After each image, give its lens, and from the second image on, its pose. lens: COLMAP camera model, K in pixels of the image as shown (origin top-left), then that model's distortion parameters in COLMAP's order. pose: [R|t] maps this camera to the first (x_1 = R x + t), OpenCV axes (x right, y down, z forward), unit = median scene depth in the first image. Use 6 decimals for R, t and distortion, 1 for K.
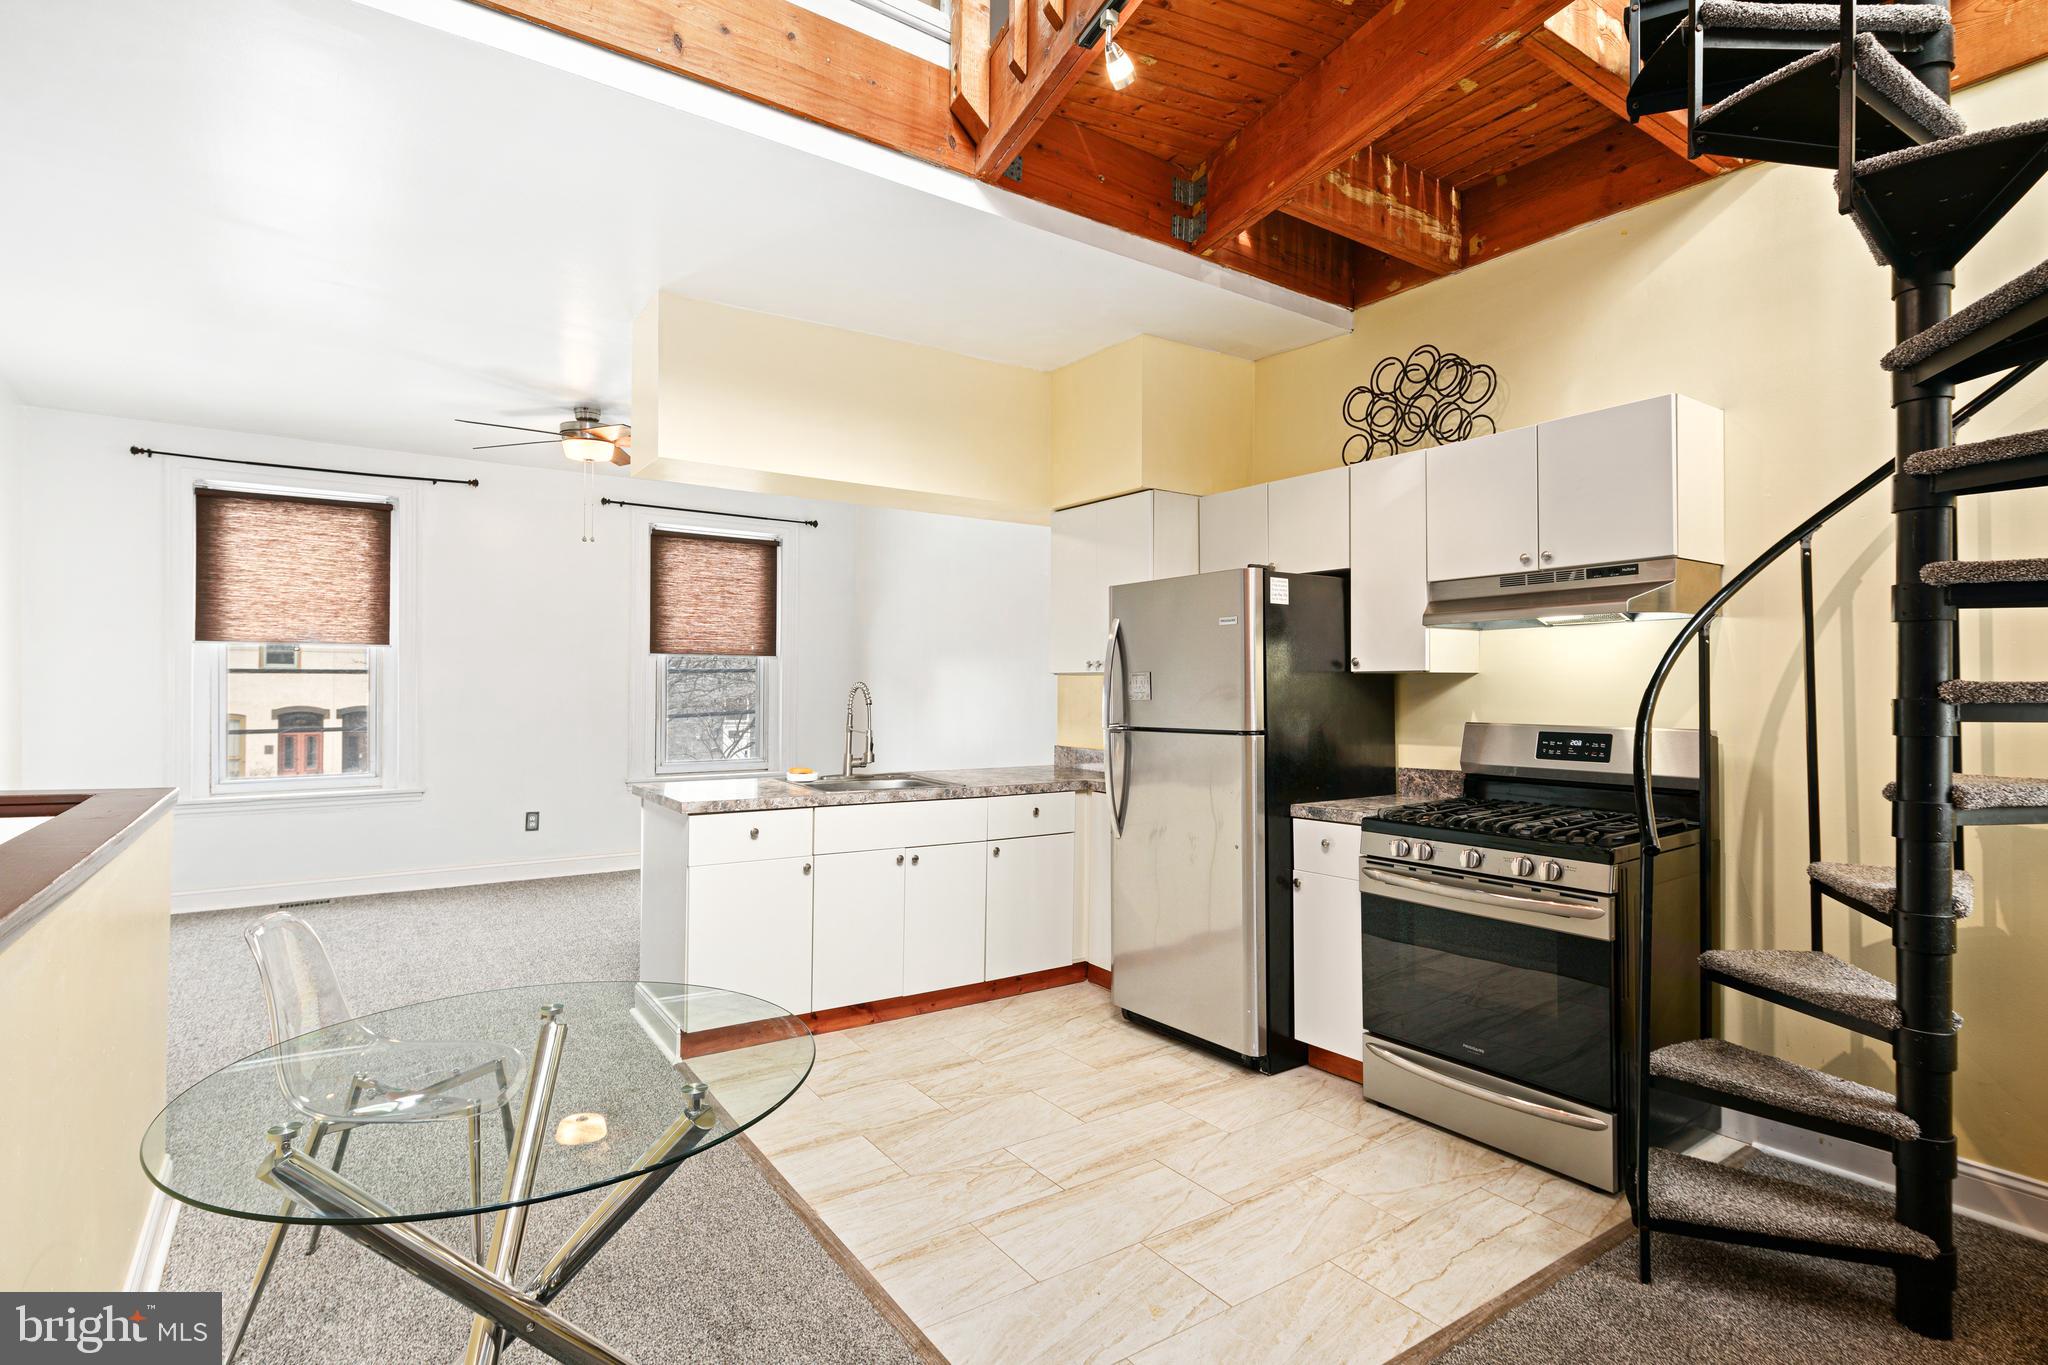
lens RADIAL K [[1016.0, 0, 1021.0], [0, 1016.0, 690.8], [0, 0, 1]] dist [-0.000708, 0.000682]
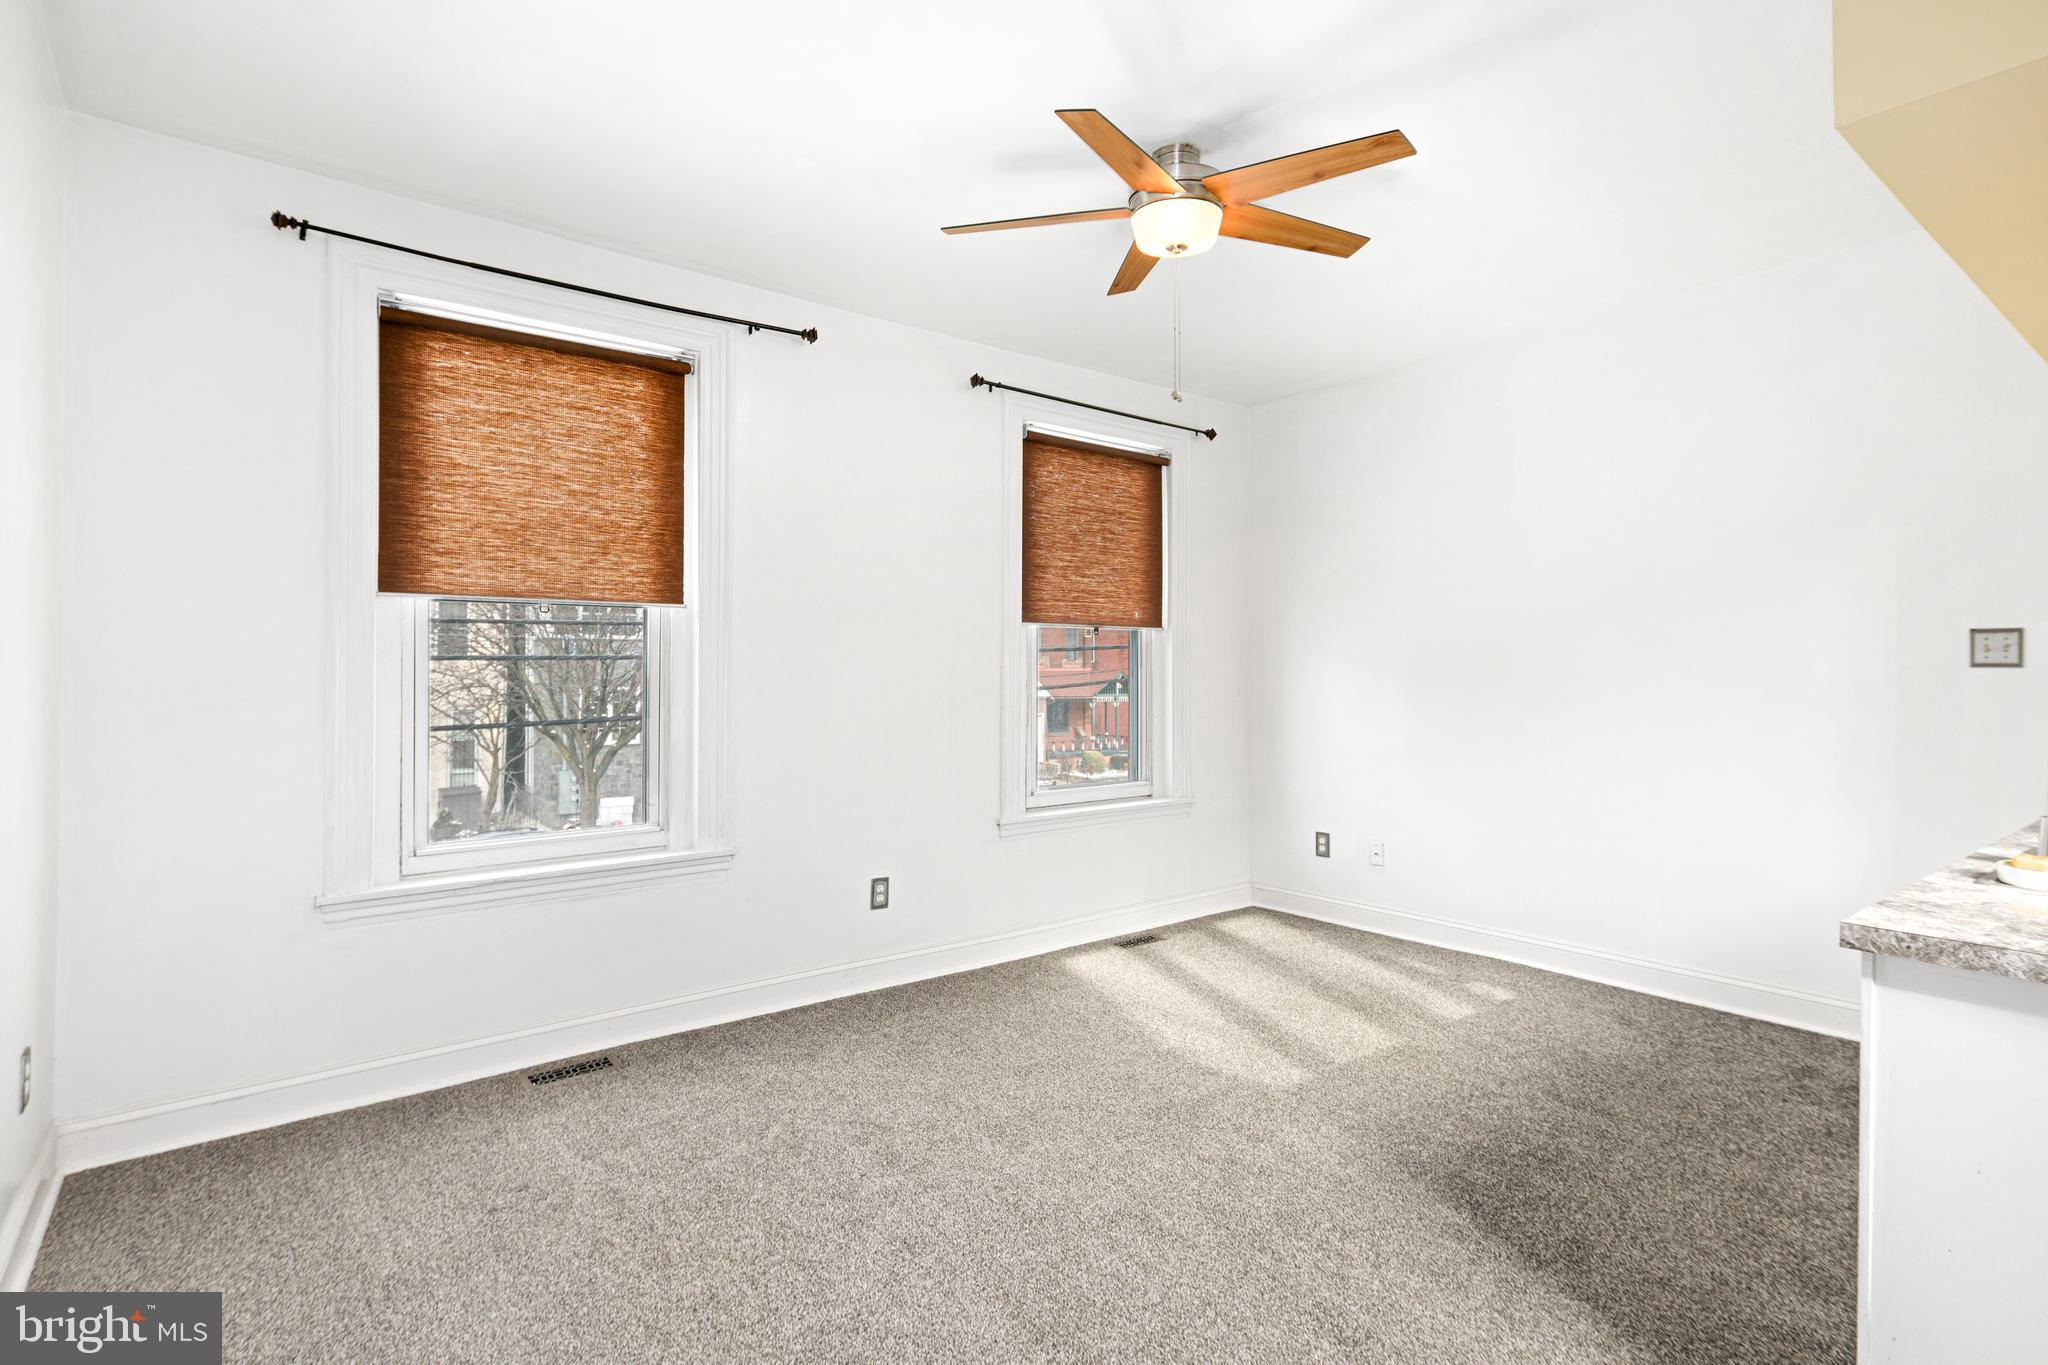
lens RADIAL K [[1016.0, 0, 1027.1], [0, 1016.0, 668.9], [0, 0, 1]] dist [-0.000708, 0.000682]
pose [[0.998568, 0.003054, 0.053403, -0.461293], [-0.003268, 0.999987, 0.003915, -0.011345], [-0.053390, -0.004084, 0.998565, 0.412271]]
